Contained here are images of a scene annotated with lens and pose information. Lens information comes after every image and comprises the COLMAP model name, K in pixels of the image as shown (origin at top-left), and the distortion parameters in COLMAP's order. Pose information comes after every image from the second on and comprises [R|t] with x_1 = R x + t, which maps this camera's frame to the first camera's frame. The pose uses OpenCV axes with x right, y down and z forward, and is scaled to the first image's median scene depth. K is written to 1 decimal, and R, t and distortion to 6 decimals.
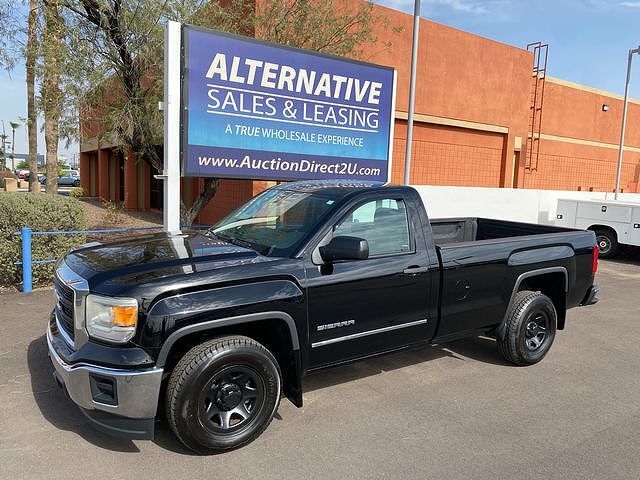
lens RADIAL K [[487.8, 0, 320.0], [0, 487.8, 240.0], [0, 0, 1]] dist [0.088546, -0.117500]
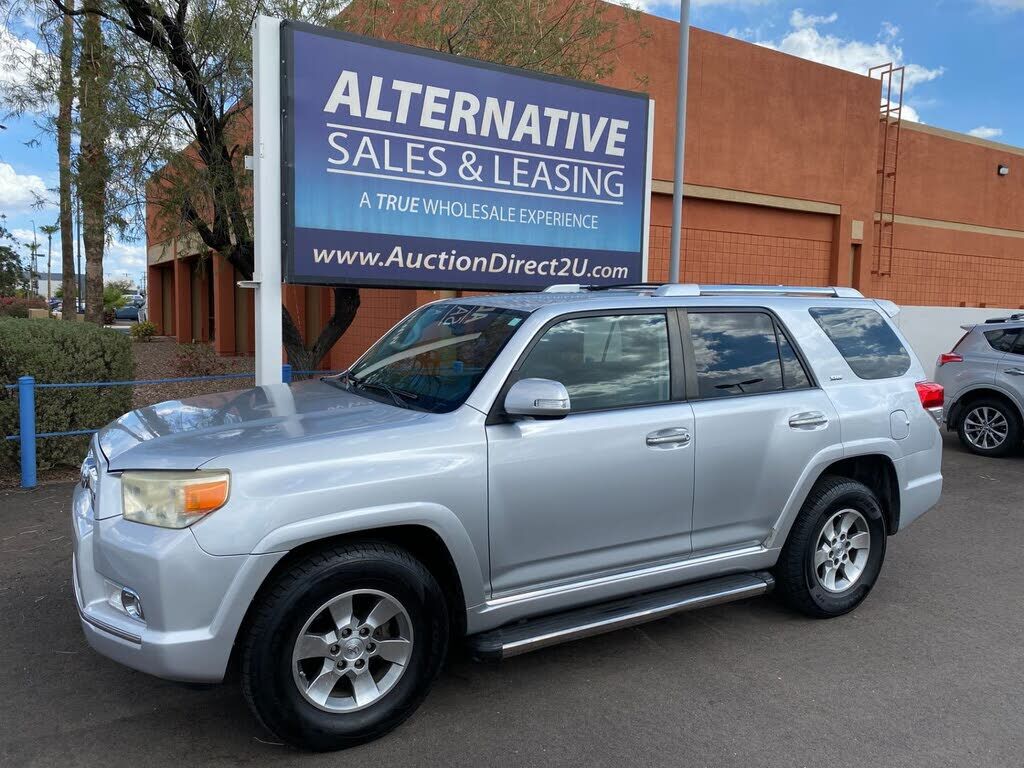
lens RADIAL K [[781.1, 0, 512.0], [0, 781.1, 384.0], [0, 0, 1]] dist [0.072711, -0.078858]
pose [[0.999483, -0.016547, -0.027564, 0.008765], [0.015932, 0.999622, -0.022397, 0.013450], [0.027924, 0.021946, 0.999369, 0.074671]]
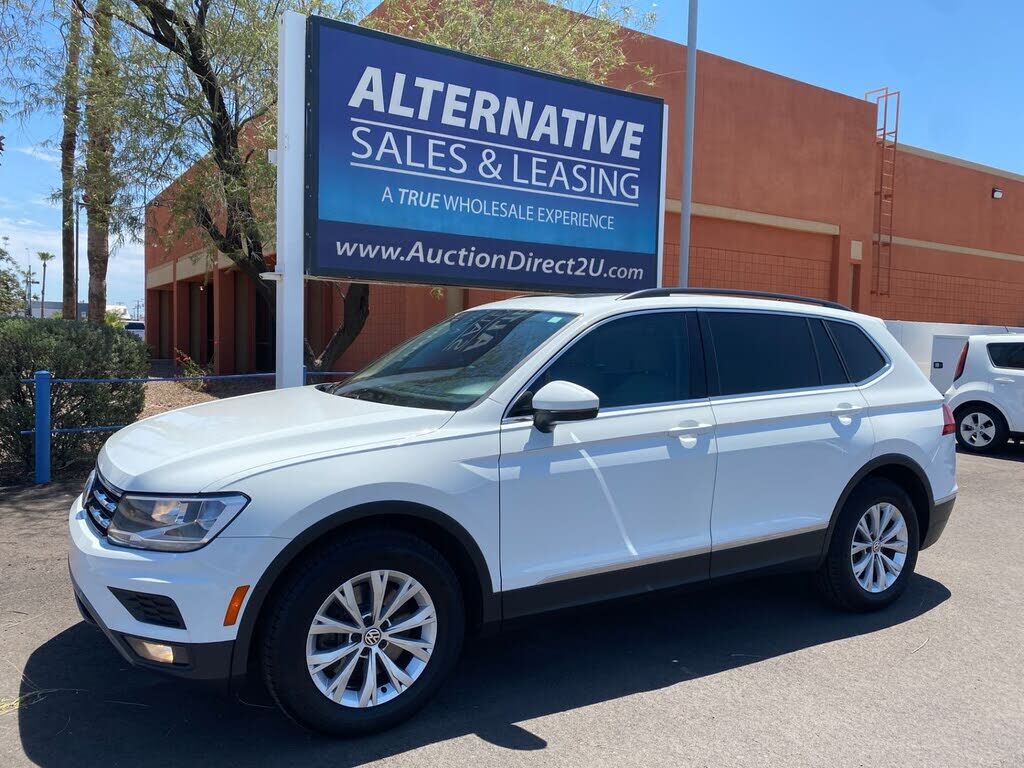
lens RADIAL K [[780.4, 0, 512.0], [0, 780.4, 384.0], [0, 0, 1]] dist [0.088546, -0.117500]
pose [[0.999739, -0.015171, -0.017098, -0.022908], [0.014101, 0.998034, -0.061062, 0.052831], [0.017991, 0.060805, 0.997988, 0.077040]]
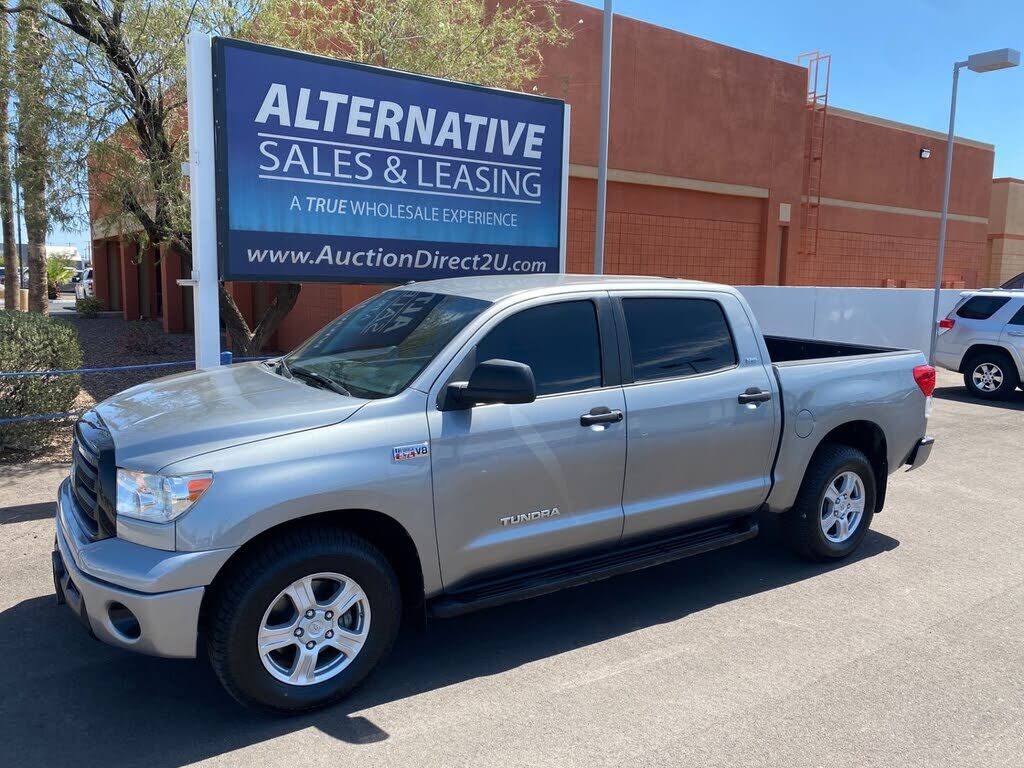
lens RADIAL K [[785.7, 0, 512.0], [0, 785.7, 384.0], [0, 0, 1]] dist [0.062717, -0.081942]
pose [[0.999467, -0.022870, 0.023308, 0.056735], [0.022502, 0.999620, 0.015907, -0.004478], [-0.023663, -0.015374, 0.999602, -0.019511]]
